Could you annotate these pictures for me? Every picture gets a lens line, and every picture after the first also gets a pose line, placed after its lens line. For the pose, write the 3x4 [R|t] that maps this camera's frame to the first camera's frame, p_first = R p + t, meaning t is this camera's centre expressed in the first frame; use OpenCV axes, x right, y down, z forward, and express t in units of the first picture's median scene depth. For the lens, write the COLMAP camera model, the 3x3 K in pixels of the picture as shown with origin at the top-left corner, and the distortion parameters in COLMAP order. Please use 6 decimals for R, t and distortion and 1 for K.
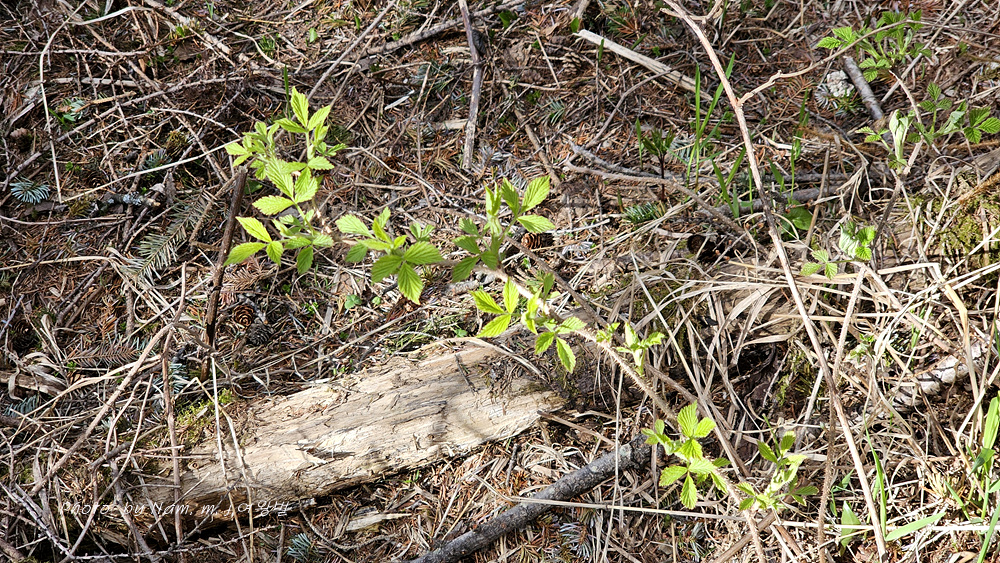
lens RADIAL K [[1899.0, 0, 494.4], [0, 1899.0, 286.5], [0, 0, 1]] dist [-0.069581, 0.000000]
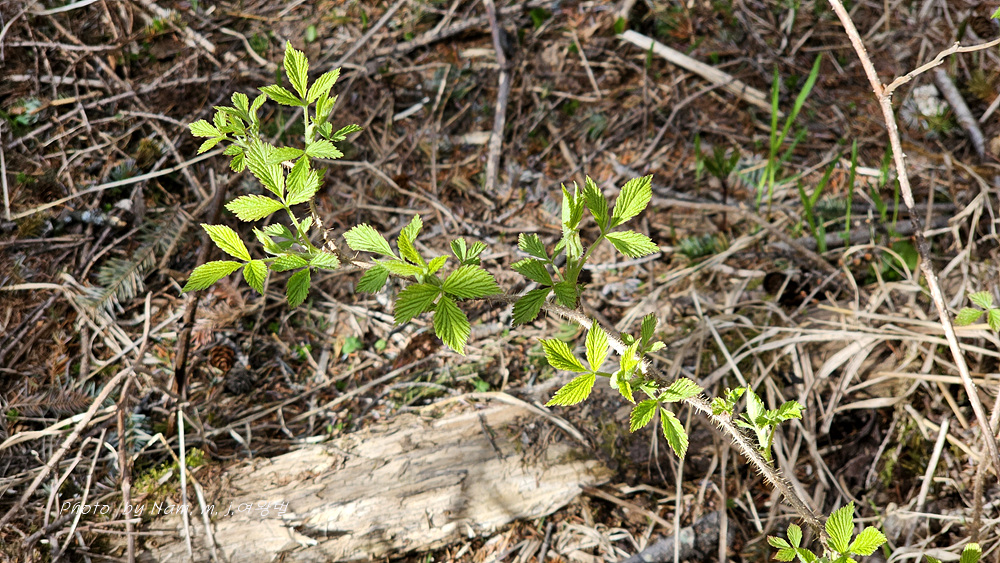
lens RADIAL K [[1899.0, 0, 506.8], [0, 1899.0, 278.0], [0, 0, 1]] dist [-0.069581, 0.000000]
pose [[0.999711, 0.021243, 0.011291, -0.016823], [-0.020933, 0.999418, -0.026953, -0.000284], [-0.011857, 0.026709, 0.999573, 0.163623]]
